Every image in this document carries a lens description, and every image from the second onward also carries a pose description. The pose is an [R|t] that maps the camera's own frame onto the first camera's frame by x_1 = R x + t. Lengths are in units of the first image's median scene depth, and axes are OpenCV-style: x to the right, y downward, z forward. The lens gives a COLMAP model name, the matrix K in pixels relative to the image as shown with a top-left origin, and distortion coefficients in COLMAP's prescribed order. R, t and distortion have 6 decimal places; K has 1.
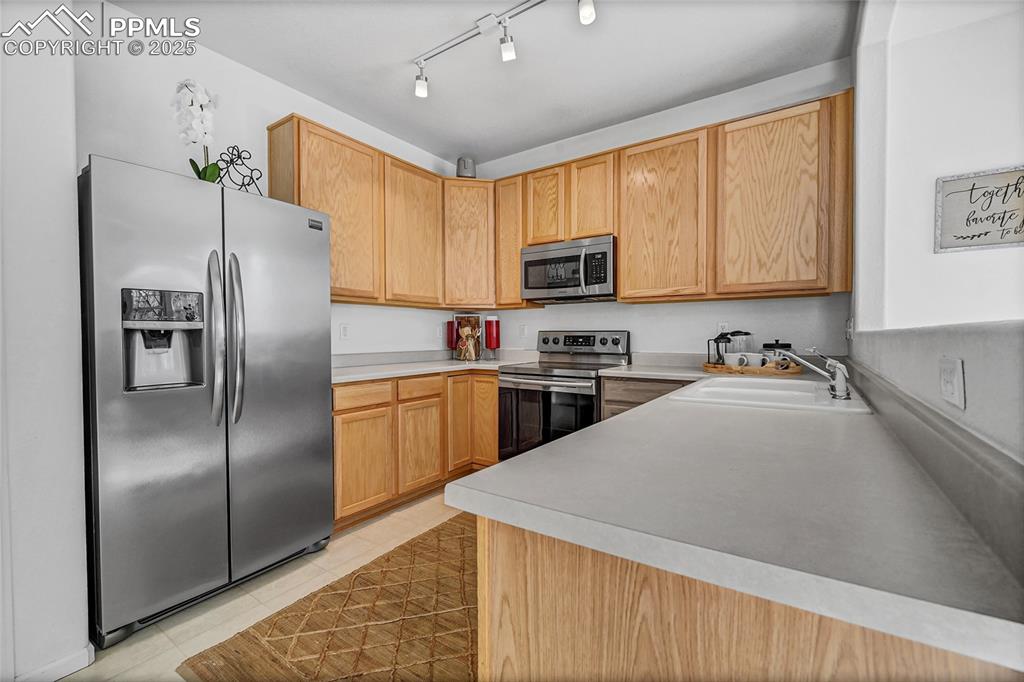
lens RADIAL K [[434.1, 0, 515.1], [0, 434.1, 342.7], [0, 0, 1]] dist [-0.002782, -0.000208]
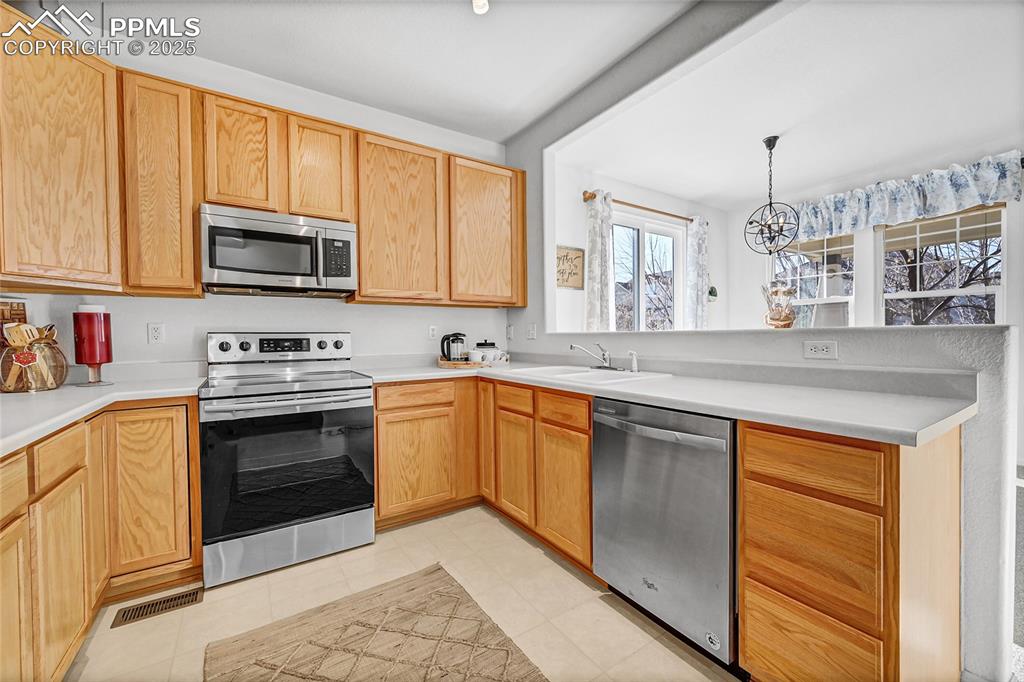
lens RADIAL K [[409.2, 0, 514.2], [0, 409.2, 342.7], [0, 0, 1]] dist [-0.005669, 0.001480]
pose [[0.373447, -0.016613, 0.927503, -0.463898], [0.026113, 0.999632, 0.007391, -0.004103], [-0.927284, 0.021460, 0.373743, 0.425751]]
